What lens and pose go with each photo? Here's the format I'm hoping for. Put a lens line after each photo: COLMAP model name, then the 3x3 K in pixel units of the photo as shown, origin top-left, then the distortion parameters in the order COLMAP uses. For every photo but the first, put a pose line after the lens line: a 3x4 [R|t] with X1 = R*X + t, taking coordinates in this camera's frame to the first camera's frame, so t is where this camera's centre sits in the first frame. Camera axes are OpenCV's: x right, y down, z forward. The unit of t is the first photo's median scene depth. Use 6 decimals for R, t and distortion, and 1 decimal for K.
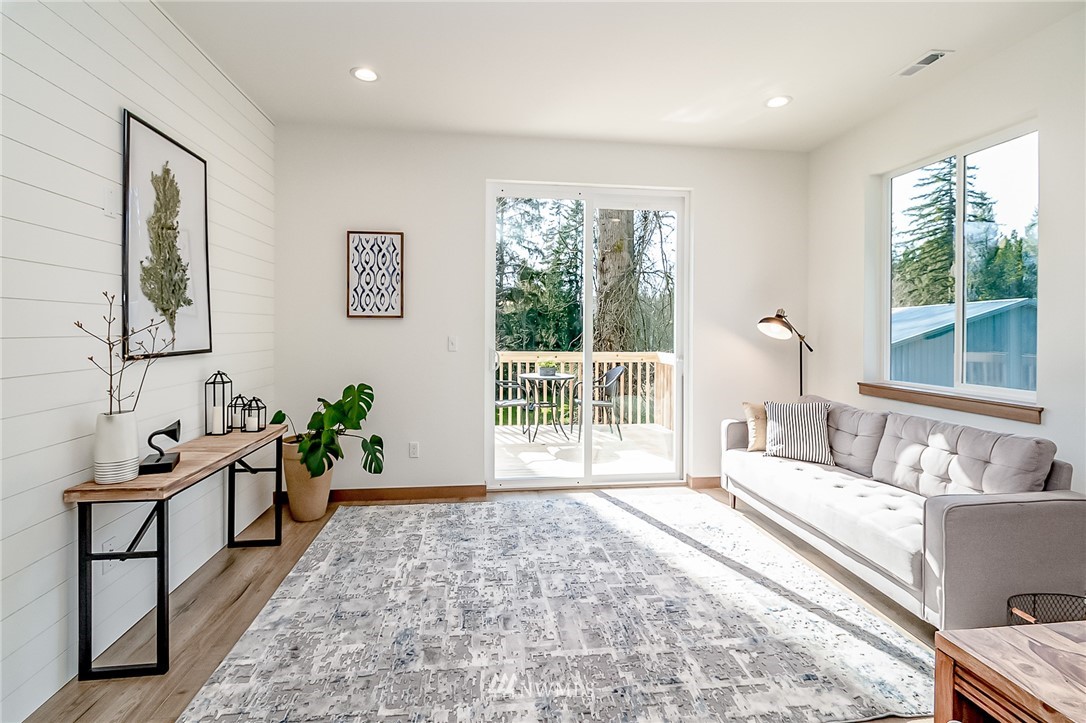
lens RADIAL K [[501.8, 0, 534.6], [0, 501.8, 331.9], [0, 0, 1]] dist [0.001844, -0.000531]
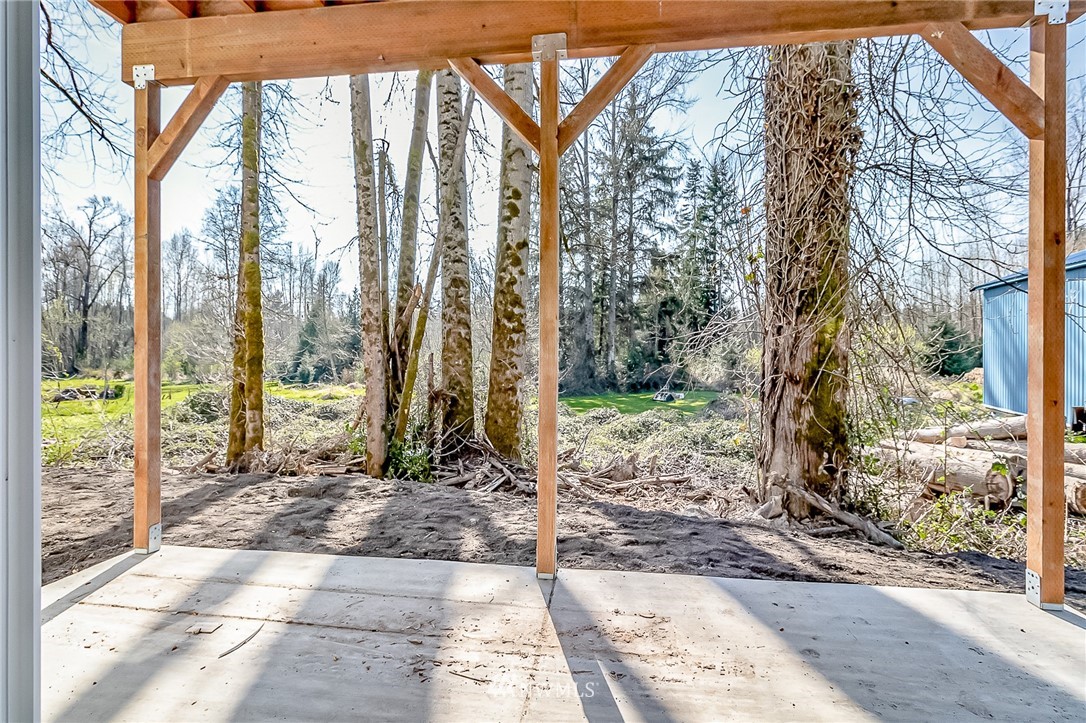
lens RADIAL K [[501.8, 0, 540.5], [0, 501.8, 353.6], [0, 0, 1]] dist [0.001844, -0.000531]
pose [[0.969116, -0.001887, -0.246596, 0.029990], [0.002770, 0.999991, 0.003235, 1.061428], [0.246588, -0.003818, 0.969113, 1.199202]]
